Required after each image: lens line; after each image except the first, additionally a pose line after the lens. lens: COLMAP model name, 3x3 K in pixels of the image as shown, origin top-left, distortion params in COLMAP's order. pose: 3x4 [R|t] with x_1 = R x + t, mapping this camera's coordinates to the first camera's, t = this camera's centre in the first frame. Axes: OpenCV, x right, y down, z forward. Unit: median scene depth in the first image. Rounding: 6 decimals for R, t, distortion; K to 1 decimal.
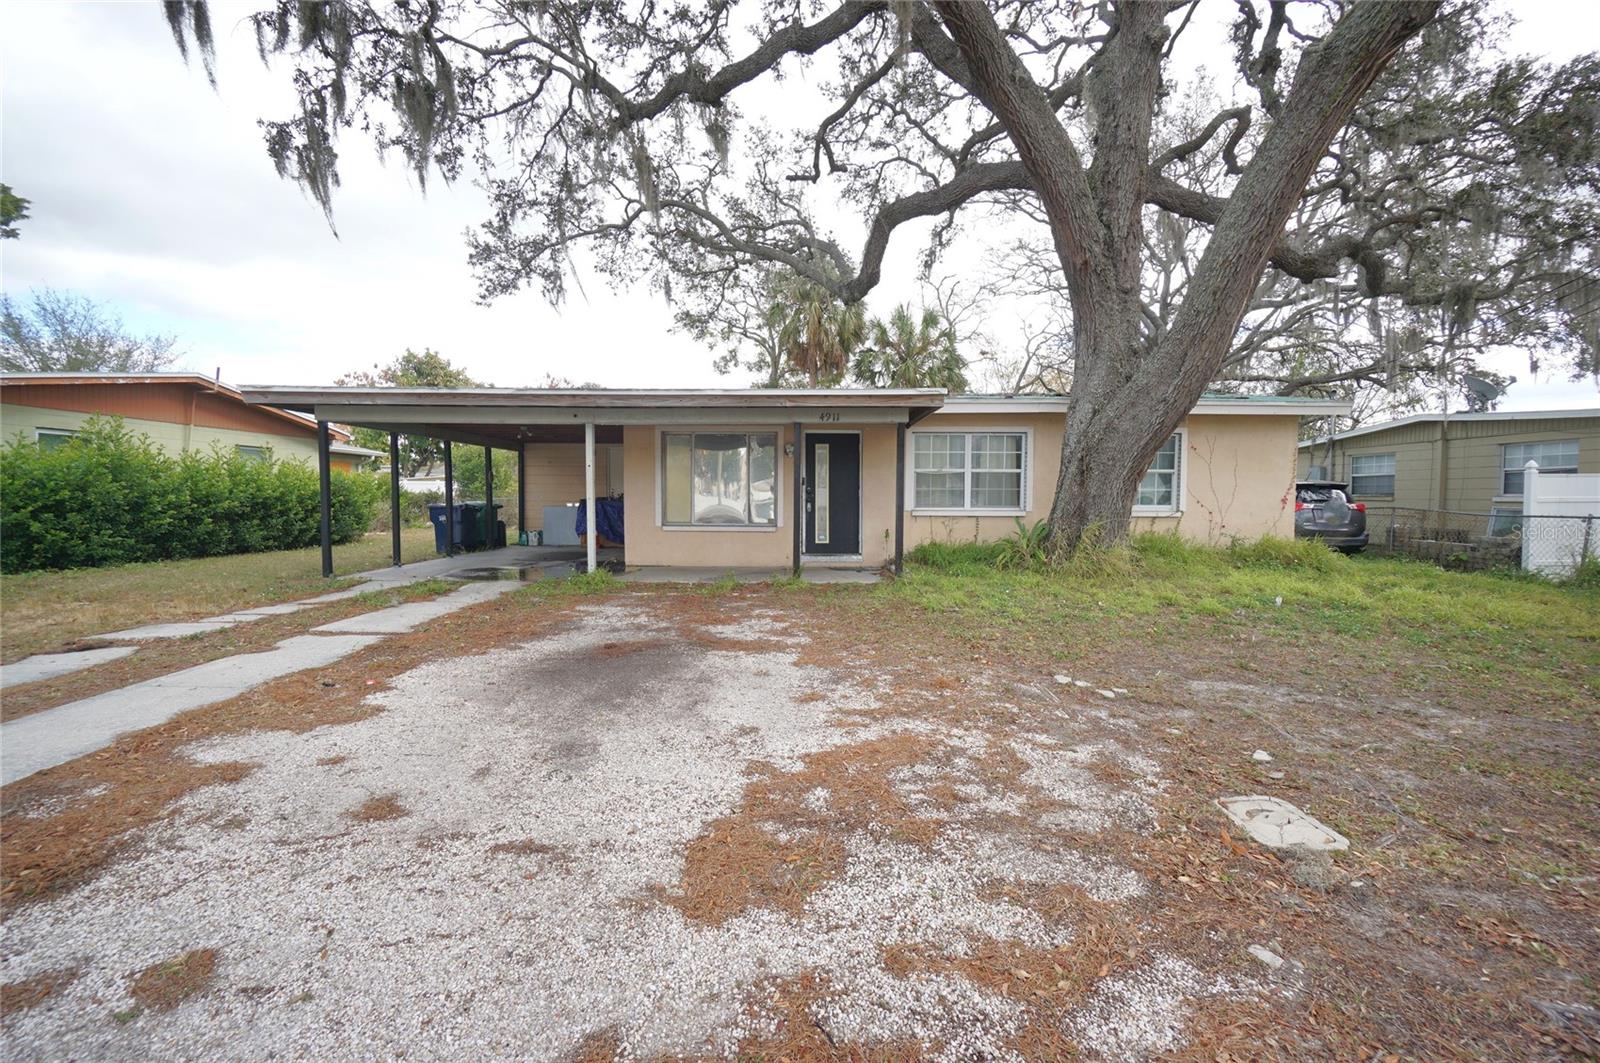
lens RADIAL K [[712.5, 0, 805.8], [0, 712.5, 520.4], [0, 0, 1]] dist [-0.000256, -0.000044]
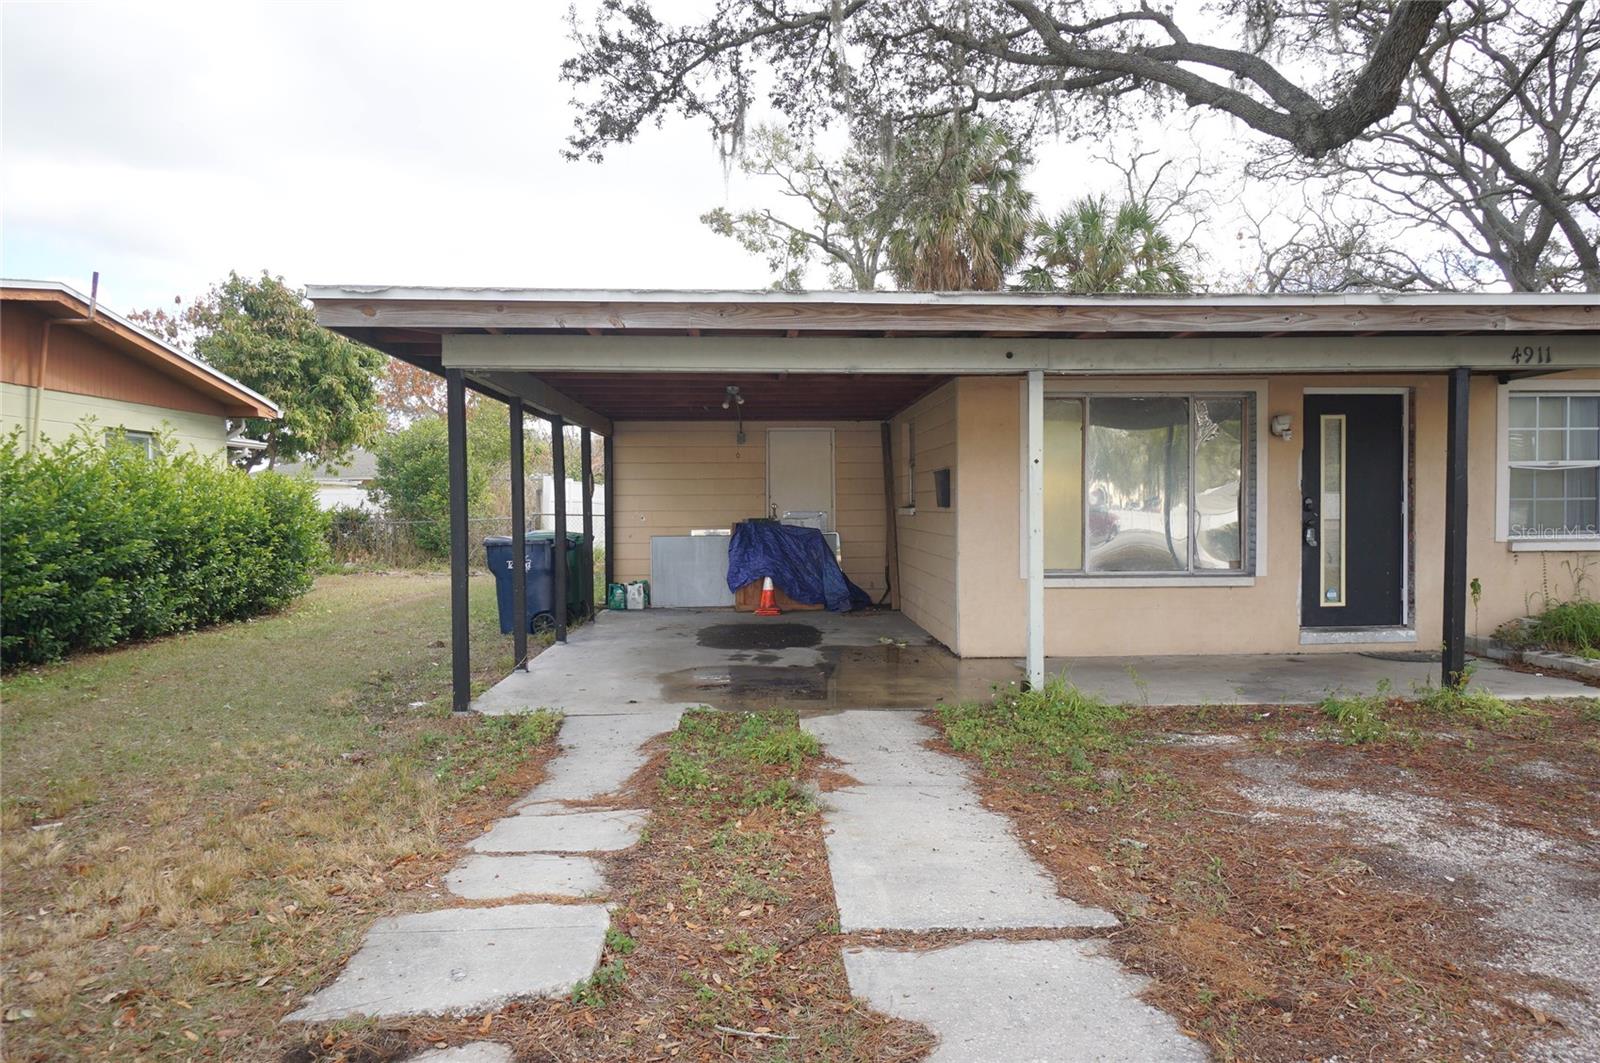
lens RADIAL K [[1050.3, 0, 801.3], [0, 1050.3, 529.5], [0, 0, 1]] dist [-0.004174, -0.003272]
pose [[0.998185, -0.013592, 0.058661, -0.408791], [0.014104, 0.999866, -0.008318, -0.022691], [-0.058540, 0.009131, 0.998243, 0.259576]]
